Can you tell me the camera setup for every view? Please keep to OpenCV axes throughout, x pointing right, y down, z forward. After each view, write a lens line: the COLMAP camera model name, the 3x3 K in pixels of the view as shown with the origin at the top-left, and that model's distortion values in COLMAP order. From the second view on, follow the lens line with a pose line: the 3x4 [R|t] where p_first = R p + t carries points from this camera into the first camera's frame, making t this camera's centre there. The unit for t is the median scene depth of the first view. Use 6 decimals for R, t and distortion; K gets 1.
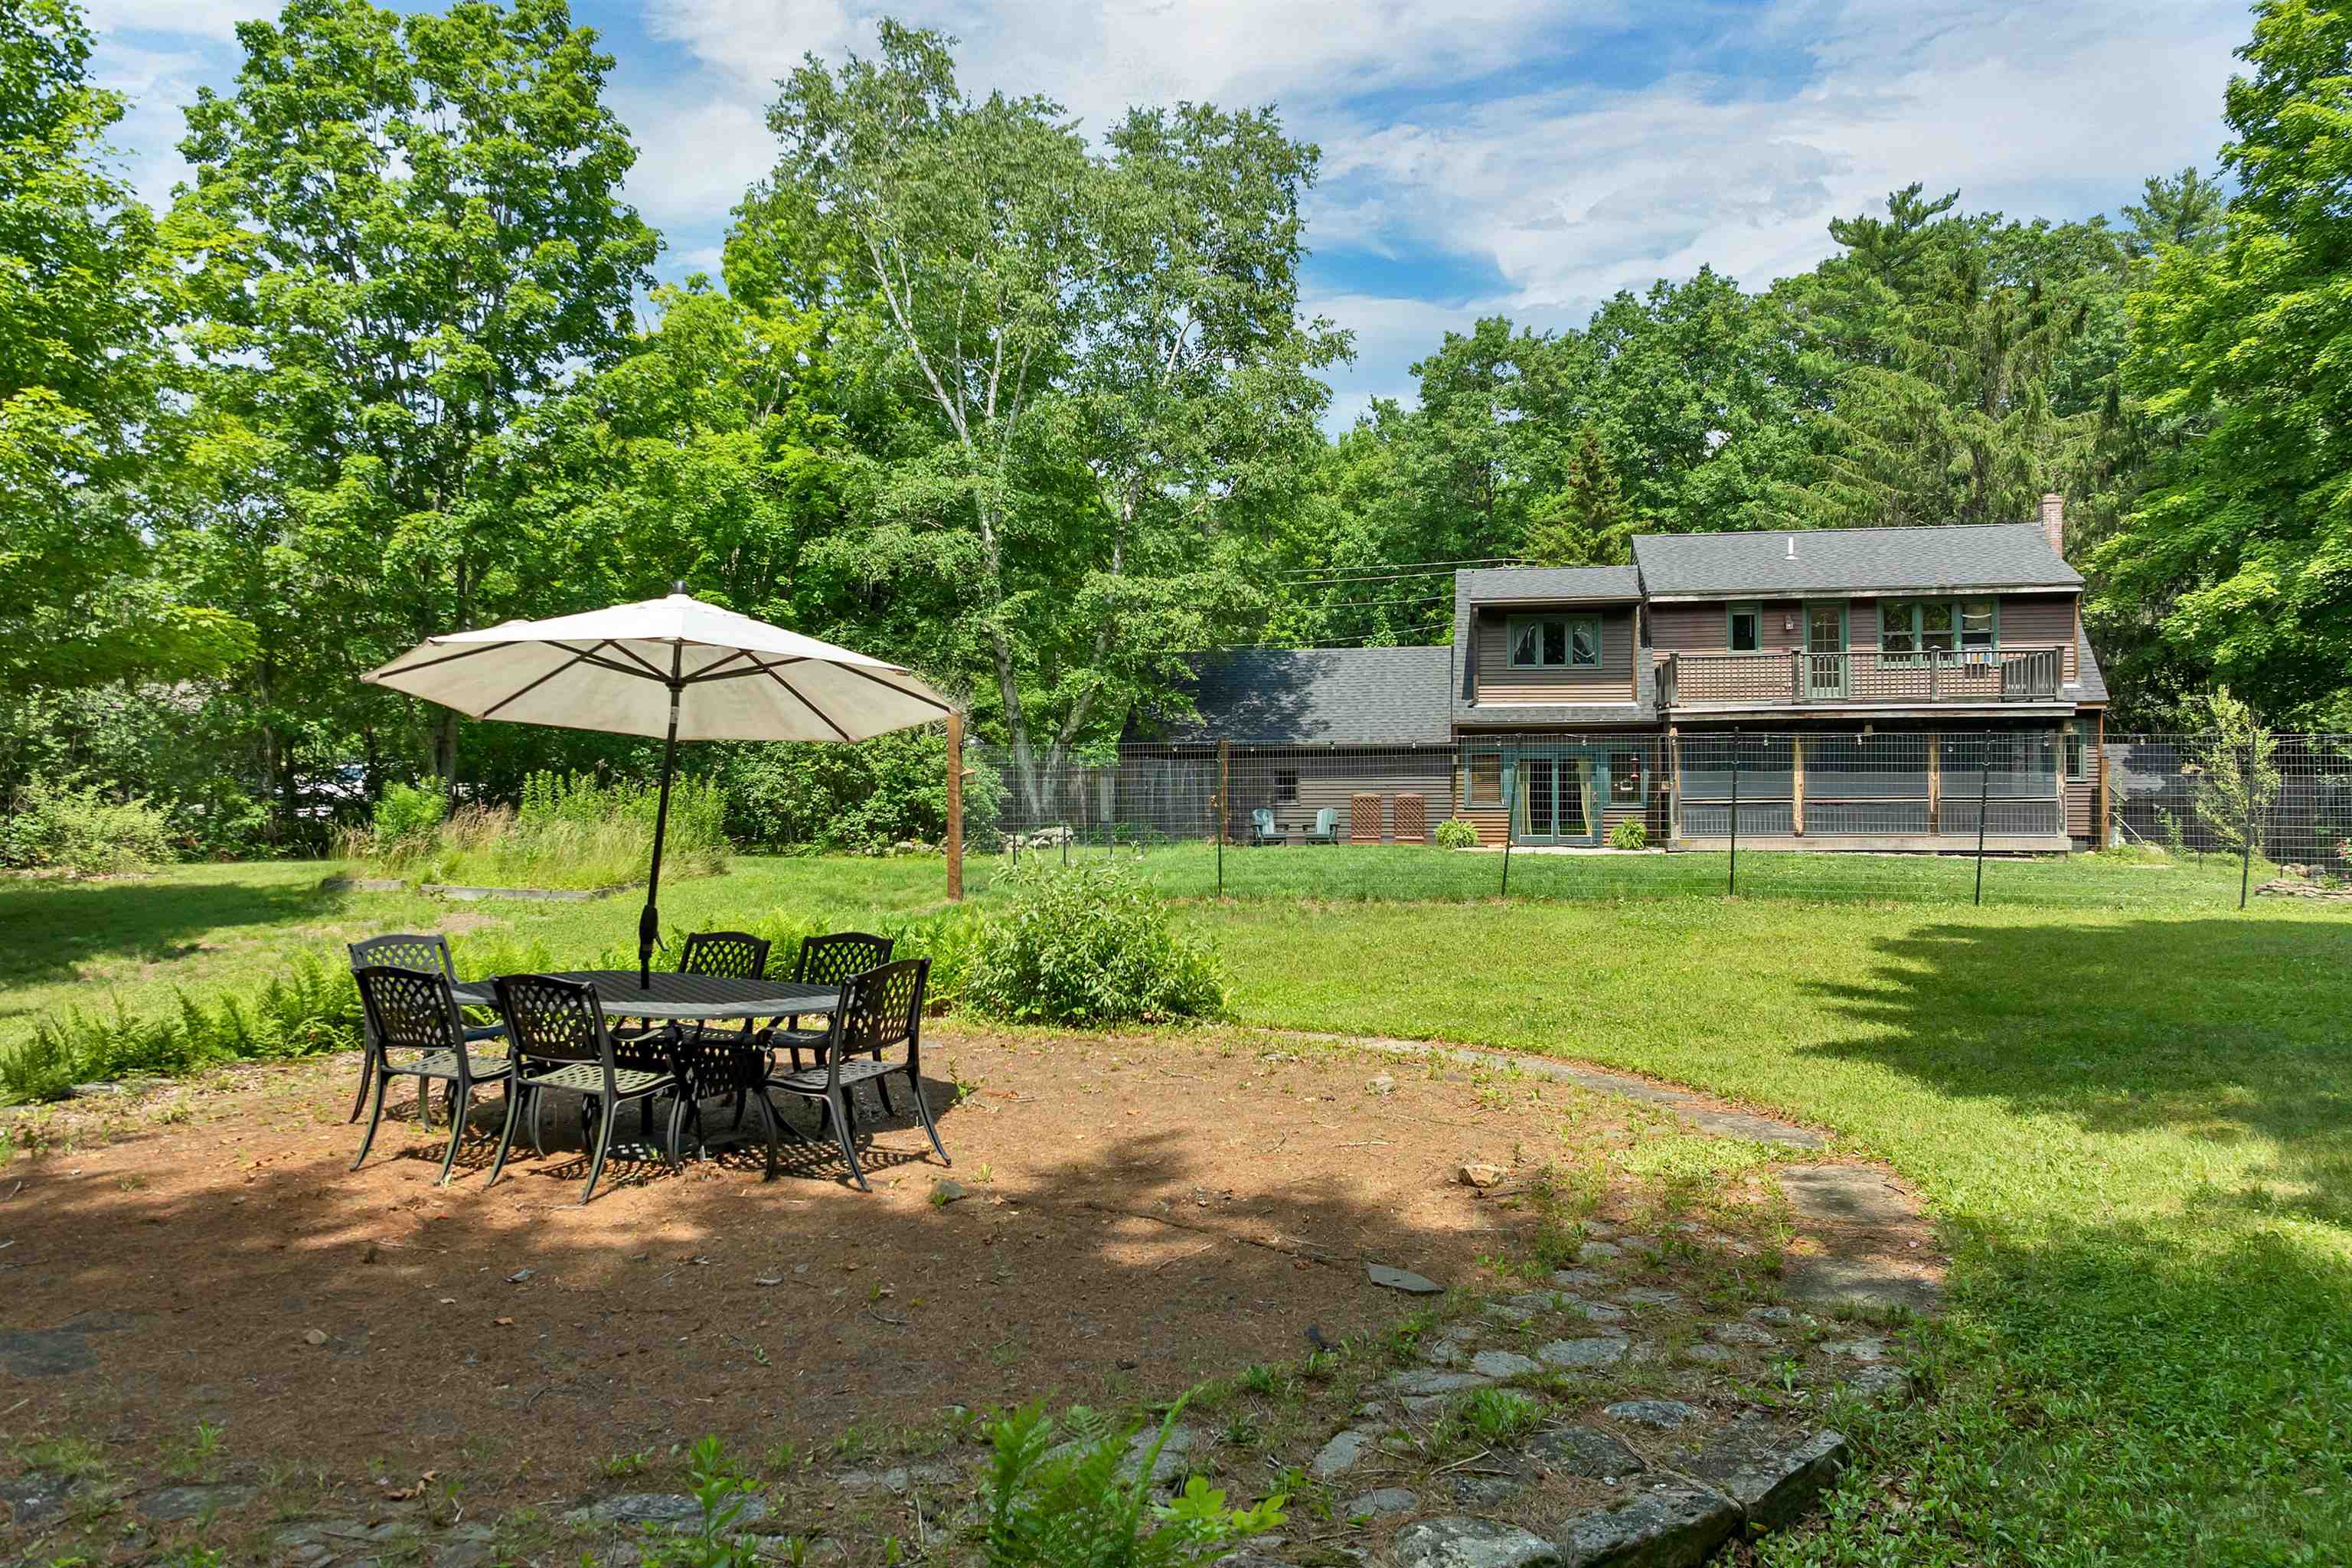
lens RADIAL K [[1700.0, 0, 1176.3], [0, 1700.0, 780.6], [0, 0, 1]] dist [-0.032162, 0.000146]
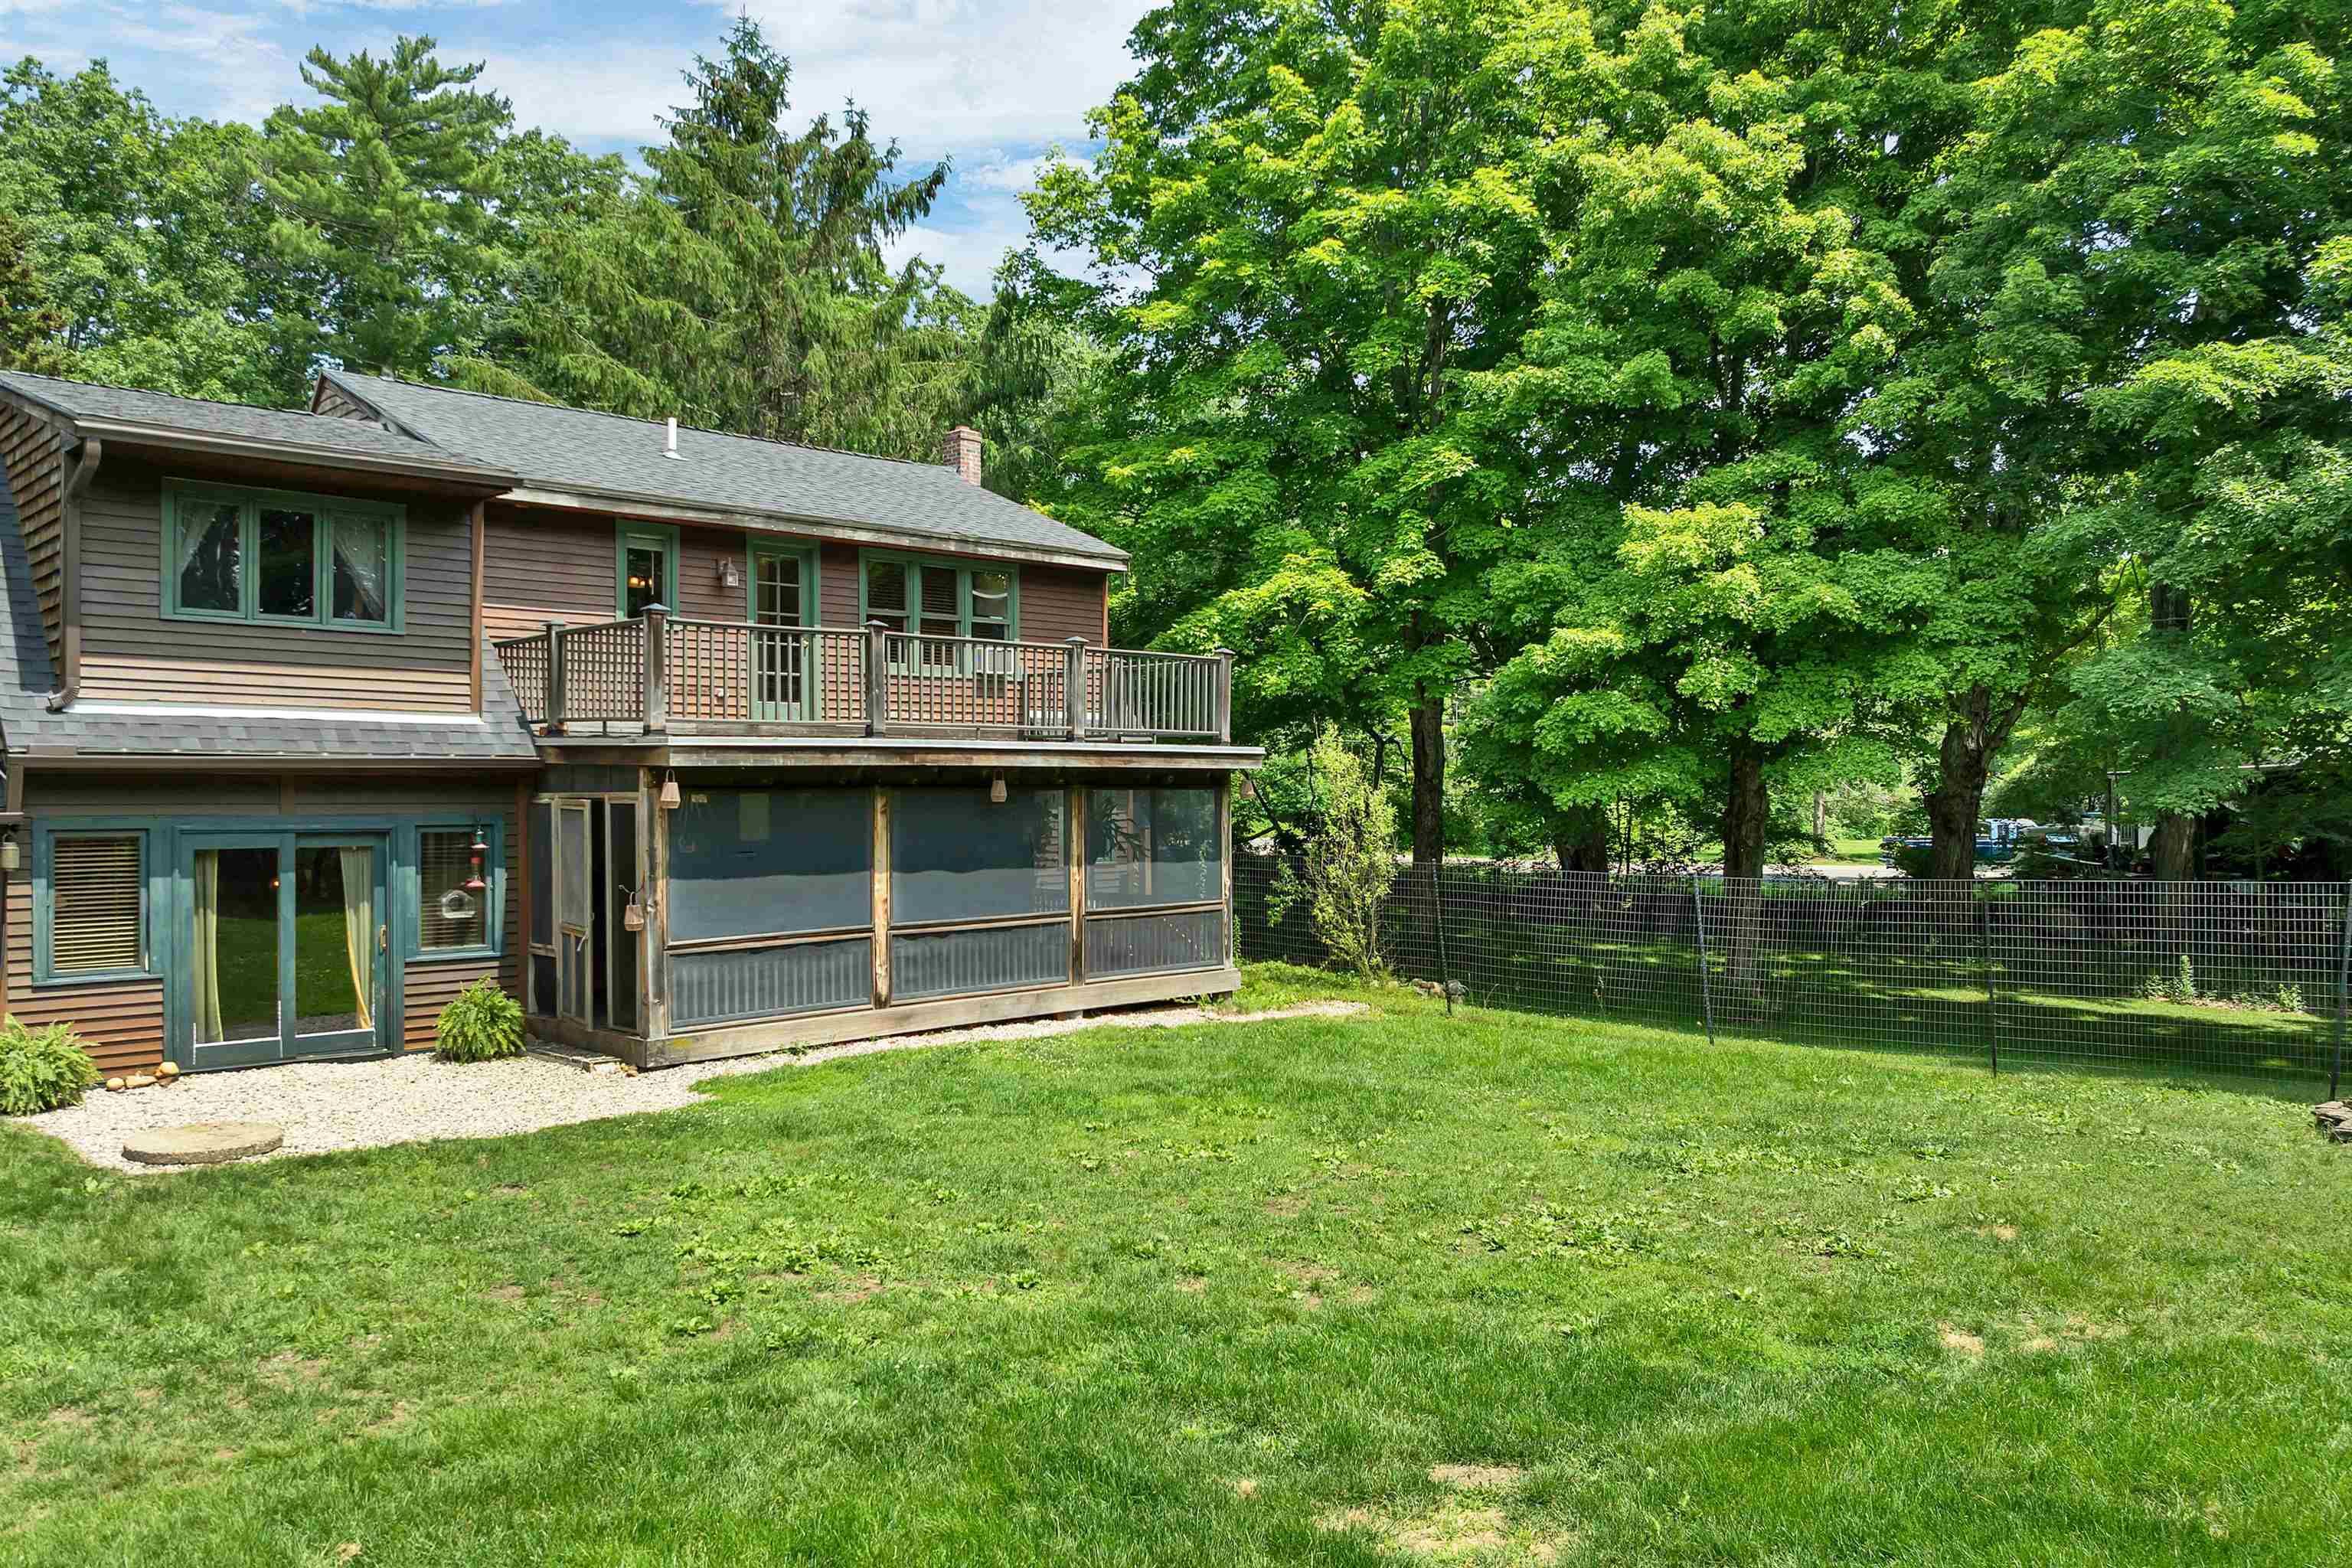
lens RADIAL K [[1700.0, 0, 1176.9], [0, 1700.0, 785.5], [0, 0, 1]] dist [-0.032162, 0.000146]
pose [[0.558239, 0.005596, 0.829662, 0.008198], [0.001161, 0.999971, -0.007525, -0.024647], [-0.829680, 0.005164, 0.558216, 0.602910]]
